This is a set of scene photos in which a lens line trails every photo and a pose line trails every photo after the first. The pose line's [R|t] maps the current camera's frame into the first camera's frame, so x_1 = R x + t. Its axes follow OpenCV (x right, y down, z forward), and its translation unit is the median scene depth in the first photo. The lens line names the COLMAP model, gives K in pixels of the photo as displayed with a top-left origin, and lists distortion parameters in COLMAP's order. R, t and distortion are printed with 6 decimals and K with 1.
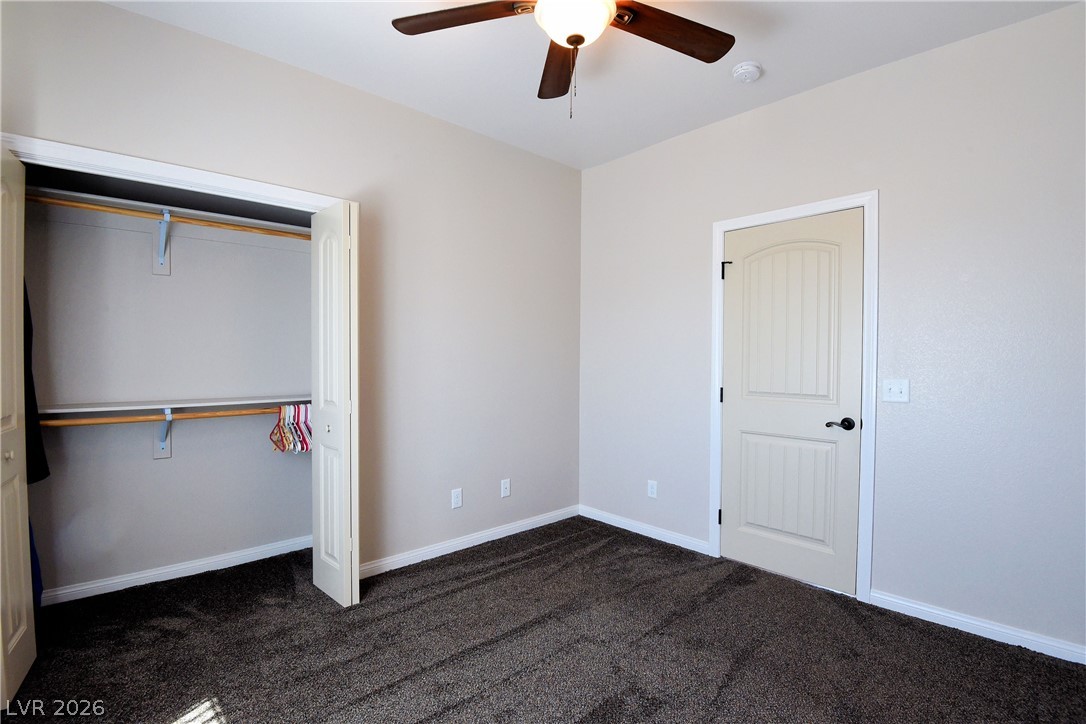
lens RADIAL K [[511.3, 0, 549.1], [0, 511.3, 360.0], [0, 0, 1]] dist [-0.040172, -0.000451]
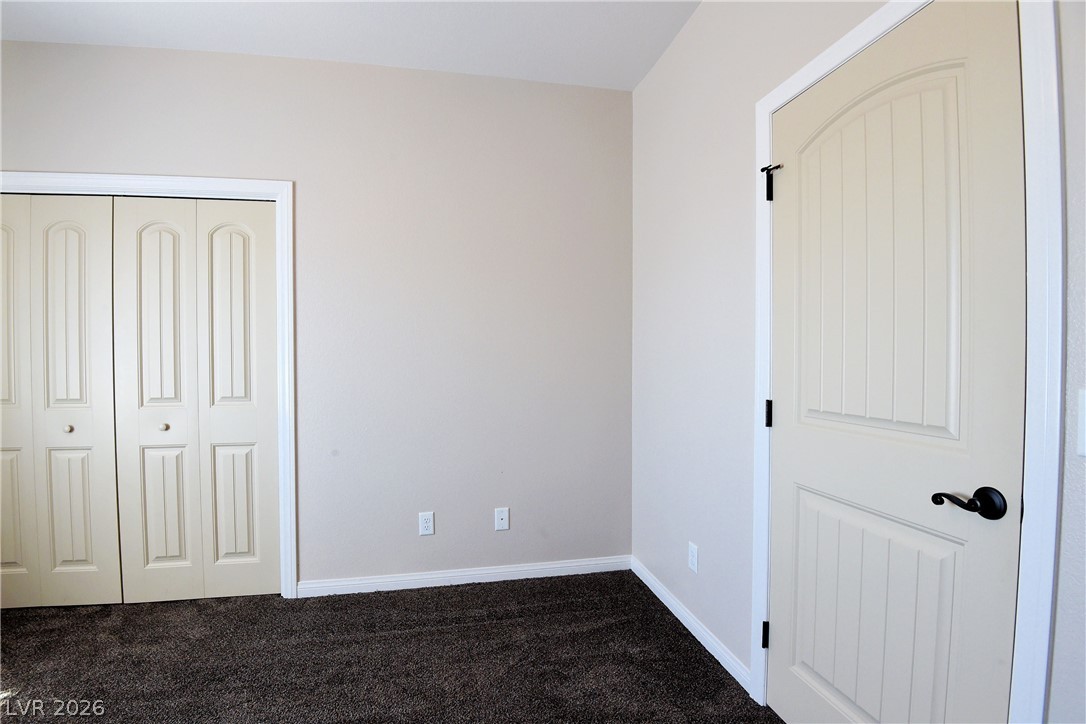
lens RADIAL K [[511.3, 0, 547.6], [0, 511.3, 357.0], [0, 0, 1]] dist [-0.040172, -0.000451]
pose [[0.842514, -0.012767, -0.538523, 0.428808], [0.011742, 0.999917, -0.005335, 0.009142], [0.538546, -0.001829, 0.842594, 0.413510]]
